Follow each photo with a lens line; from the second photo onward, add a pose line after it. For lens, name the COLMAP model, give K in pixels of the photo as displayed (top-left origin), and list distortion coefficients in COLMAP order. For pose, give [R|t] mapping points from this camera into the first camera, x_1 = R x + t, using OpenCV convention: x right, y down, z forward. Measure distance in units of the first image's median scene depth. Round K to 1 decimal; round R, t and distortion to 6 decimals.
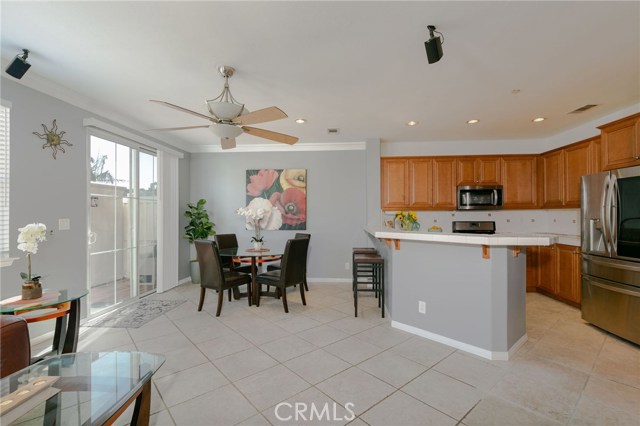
lens RADIAL K [[292.0, 0, 322.2], [0, 292.0, 213.6], [0, 0, 1]] dist [0.003902, -0.002339]
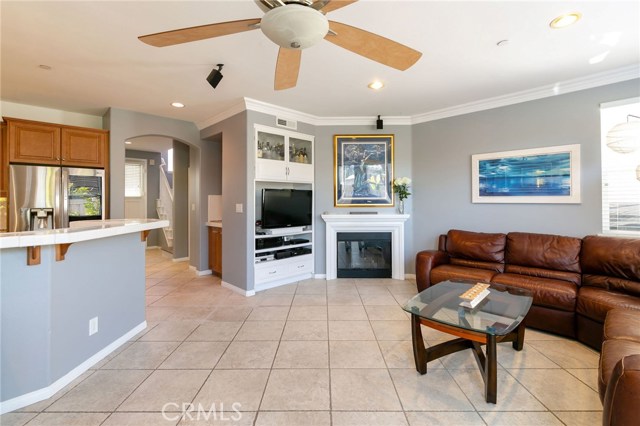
lens RADIAL K [[292.0, 0, 317.4], [0, 292.0, 200.4], [0, 0, 1]] dist [0.003902, -0.002339]
pose [[-0.747952, 0.010938, 0.663662, -0.416932], [0.008527, 0.999940, -0.006871, 0.004428], [-0.663698, 0.000520, -0.748001, 0.827875]]
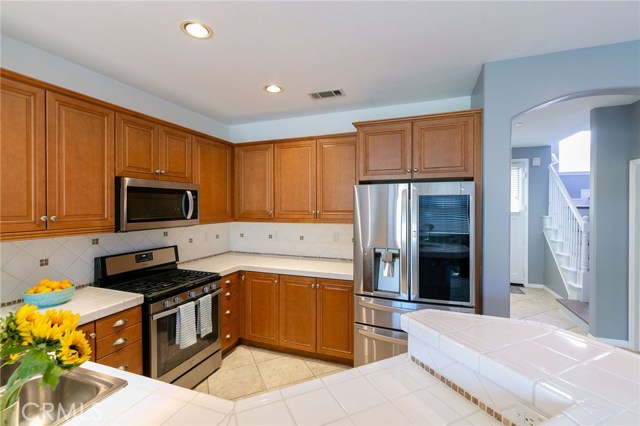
lens RADIAL K [[274.9, 0, 331.2], [0, 274.9, 205.8], [0, 0, 1]] dist [0.009316, -0.002075]
pose [[0.252674, 0.001439, 0.967551, 0.175848], [-0.001275, 0.999999, -0.001155, -0.061263], [-0.967551, -0.000942, 0.252675, 0.700334]]
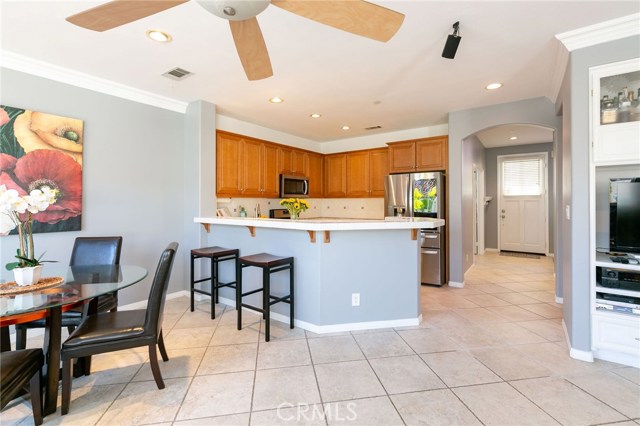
lens RADIAL K [[292.0, 0, 324.1], [0, 292.0, 198.6], [0, 0, 1]] dist [0.003902, -0.002339]
pose [[0.520043, 0.012852, 0.854043, -0.371687], [-0.003027, 0.999908, -0.013204, 0.002840], [-0.854134, 0.004281, 0.520035, 0.414166]]
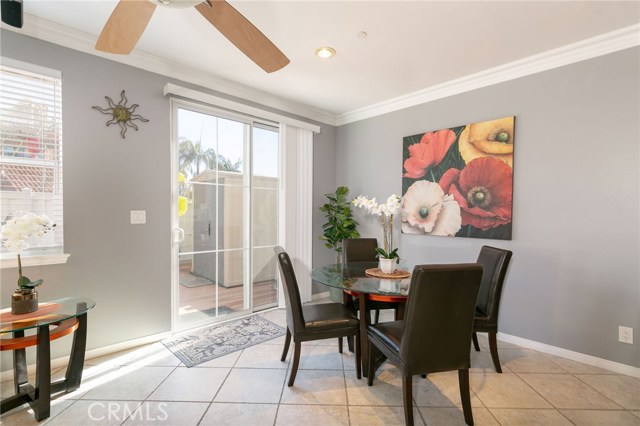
lens RADIAL K [[304.0, 0, 319.1], [0, 304.0, 220.0], [0, 0, 1]] dist [0.001118, -0.000664]
pose [[0.744583, 0.026314, -0.667011, 0.058205], [-0.006449, 0.999460, 0.032230, 0.010122], [0.667498, -0.019696, 0.744351, 0.511381]]
